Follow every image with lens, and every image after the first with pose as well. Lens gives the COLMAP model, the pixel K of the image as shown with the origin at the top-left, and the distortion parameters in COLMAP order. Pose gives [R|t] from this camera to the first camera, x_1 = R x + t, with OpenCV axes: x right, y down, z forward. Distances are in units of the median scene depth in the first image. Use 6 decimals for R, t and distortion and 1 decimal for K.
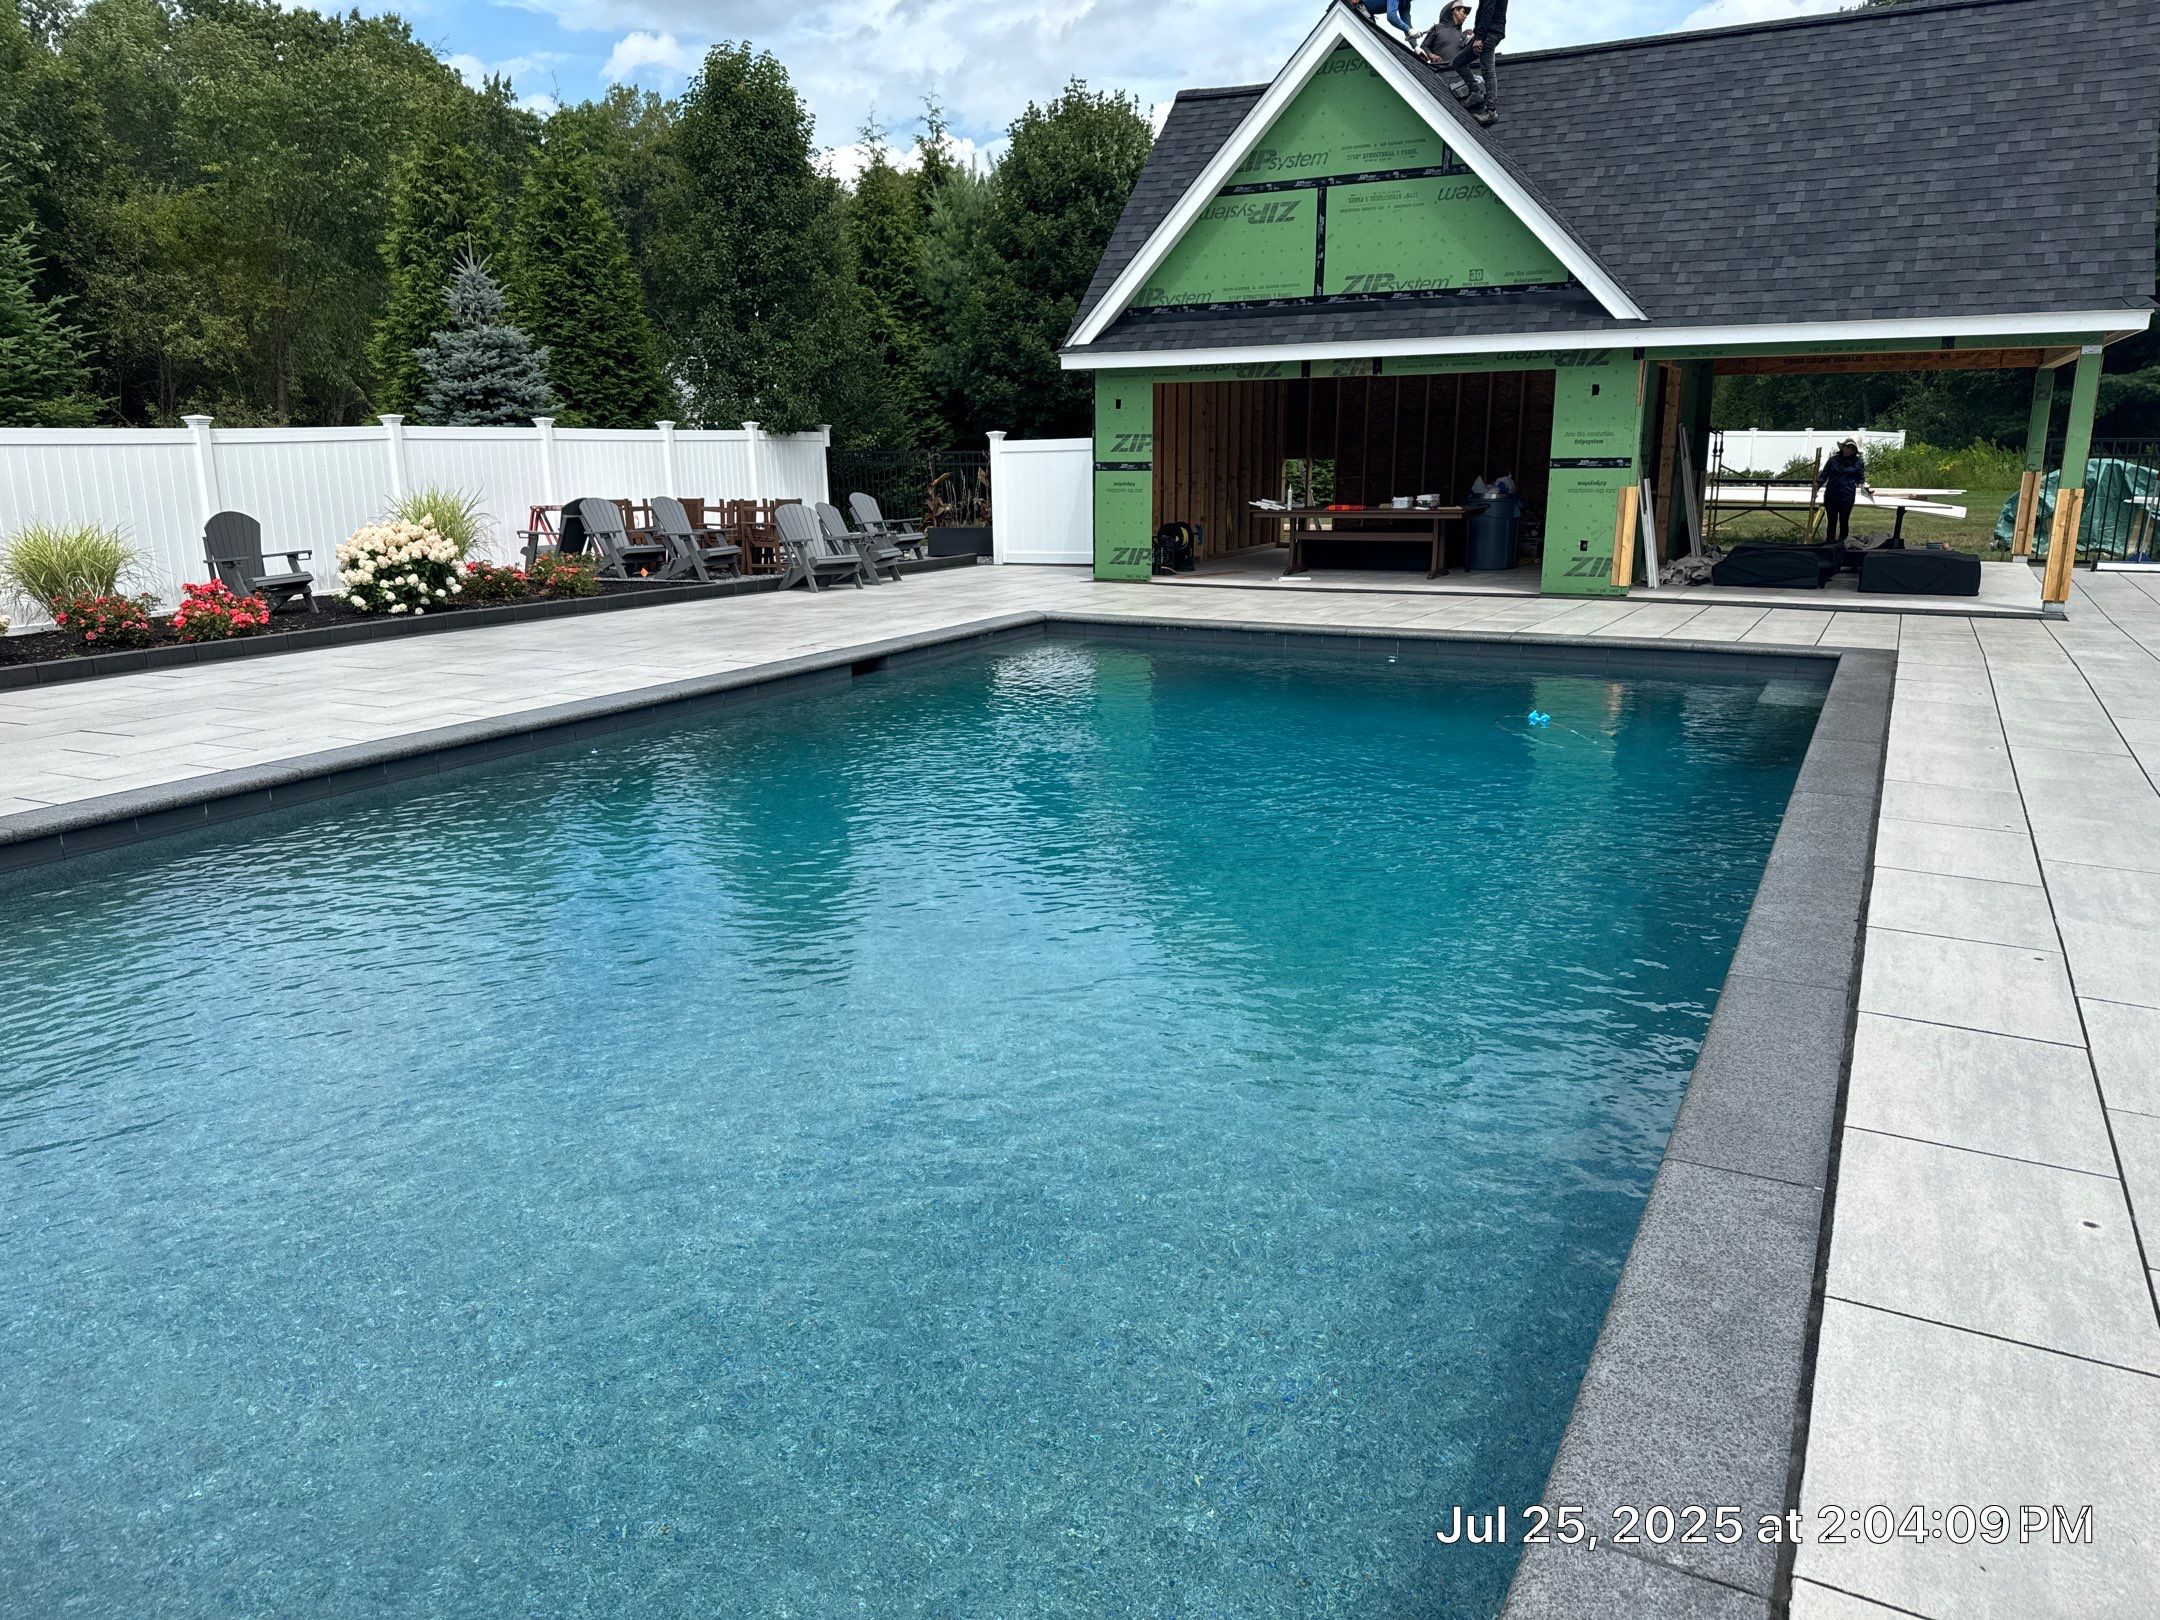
lens RADIAL K [[1514.0, 0, 1071.7], [0, 1514.0, 815.8], [0, 0, 1]] dist [0.025164, -0.029836]
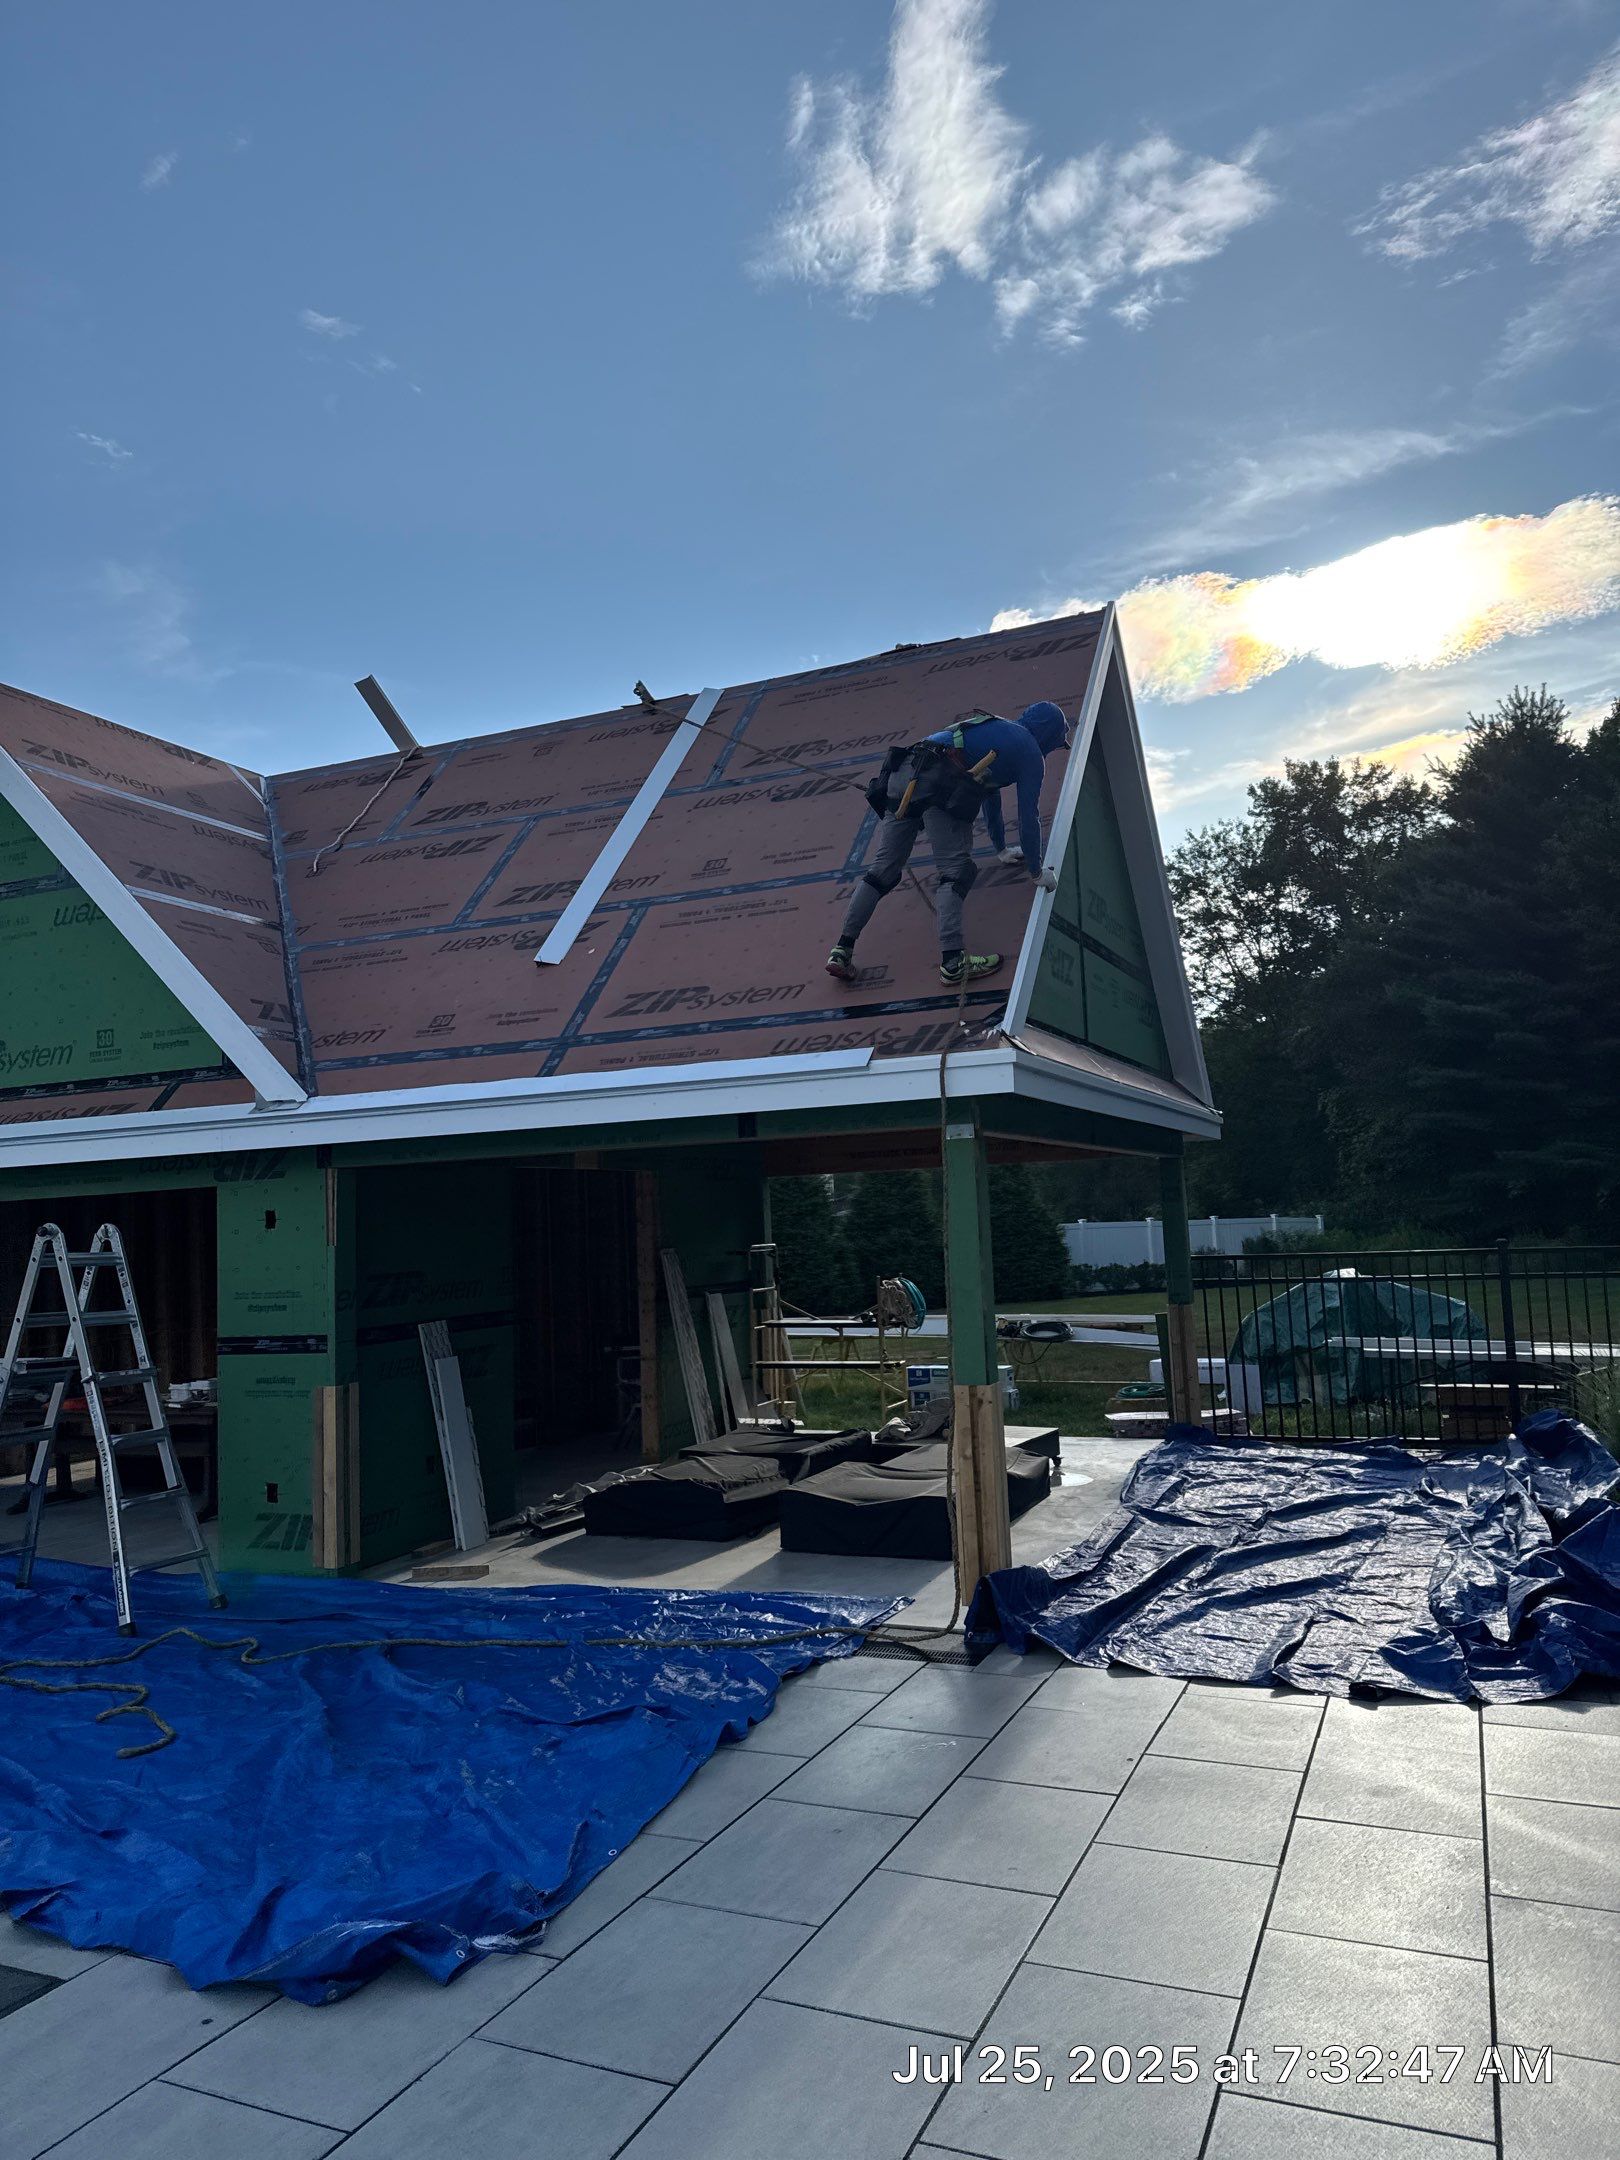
lens RADIAL K [[1514.0, 0, 817.9], [0, 1514.0, 1086.5], [0, 0, 1]] dist [0.025164, -0.029836]
pose [[0.993929, -0.022926, 0.107606, 0.476807], [0.057270, 0.942908, -0.328093, -0.124149], [-0.093941, 0.332263, 0.938497, 0.414260]]
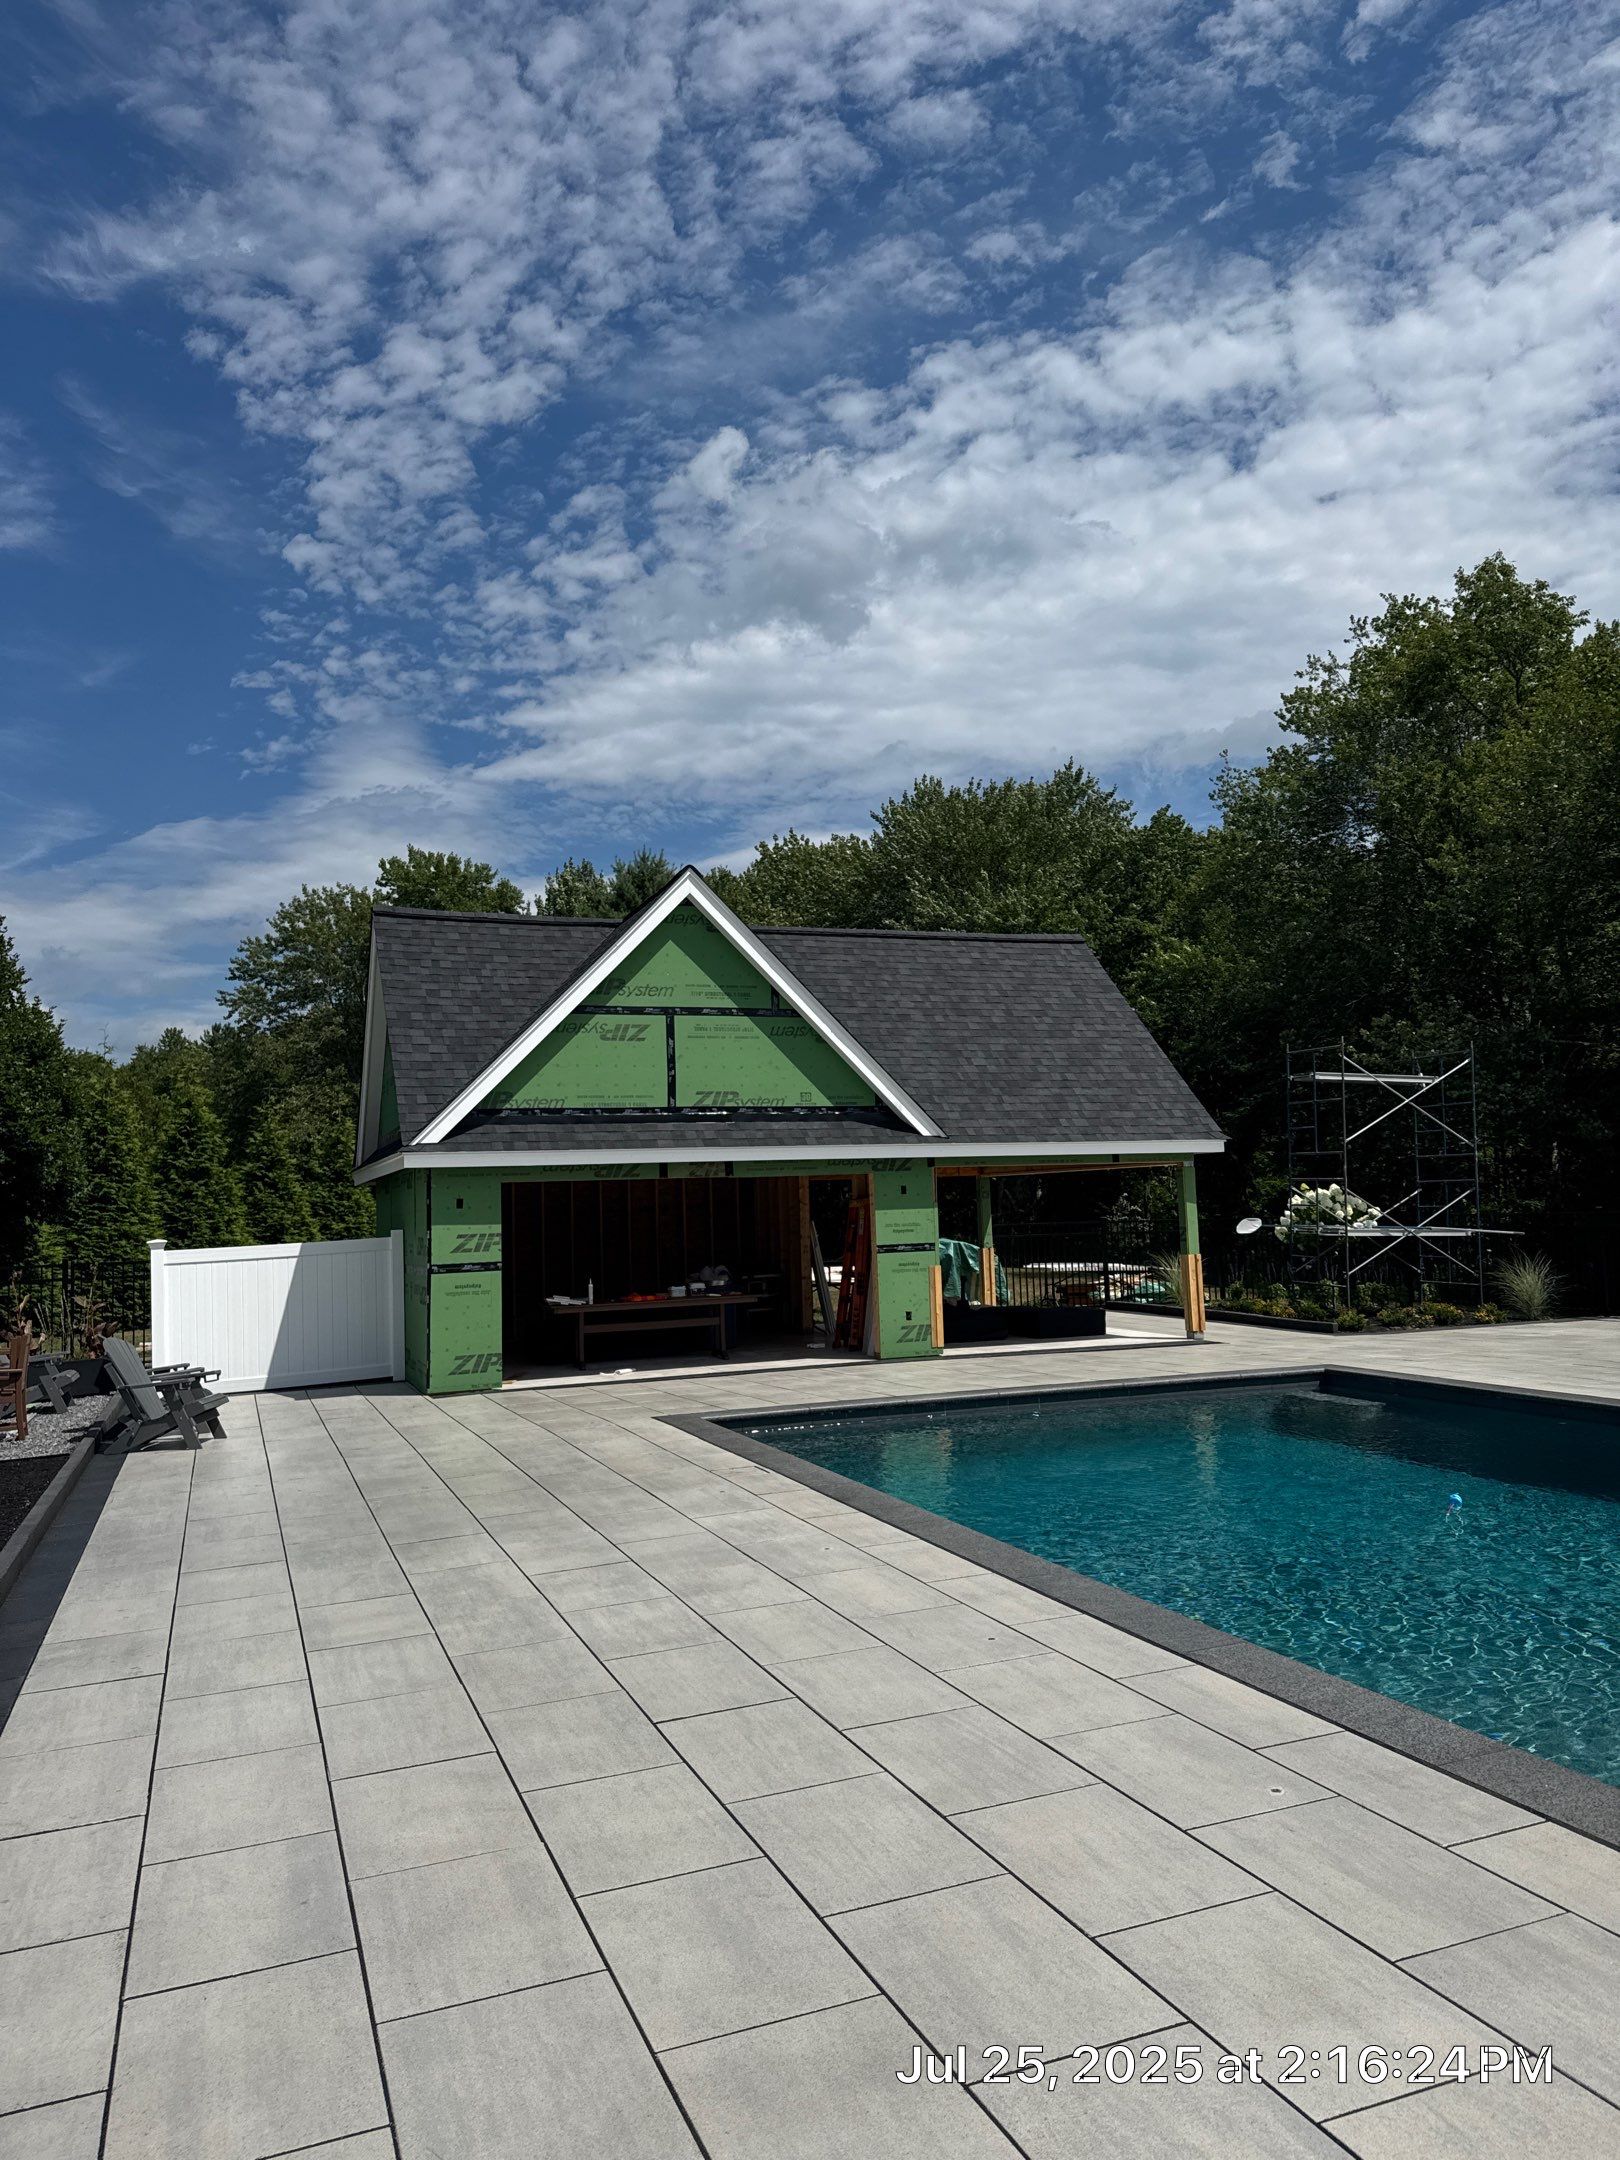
lens RADIAL K [[1514.0, 0, 875.9], [0, 1514.0, 1046.5], [0, 0, 1]] dist [0.025164, -0.029836]
pose [[0.648371, 0.075877, 0.757534, -0.595281], [0.211506, 0.937900, -0.274969, -0.054228], [-0.731356, 0.338505, 0.592059, 0.241737]]
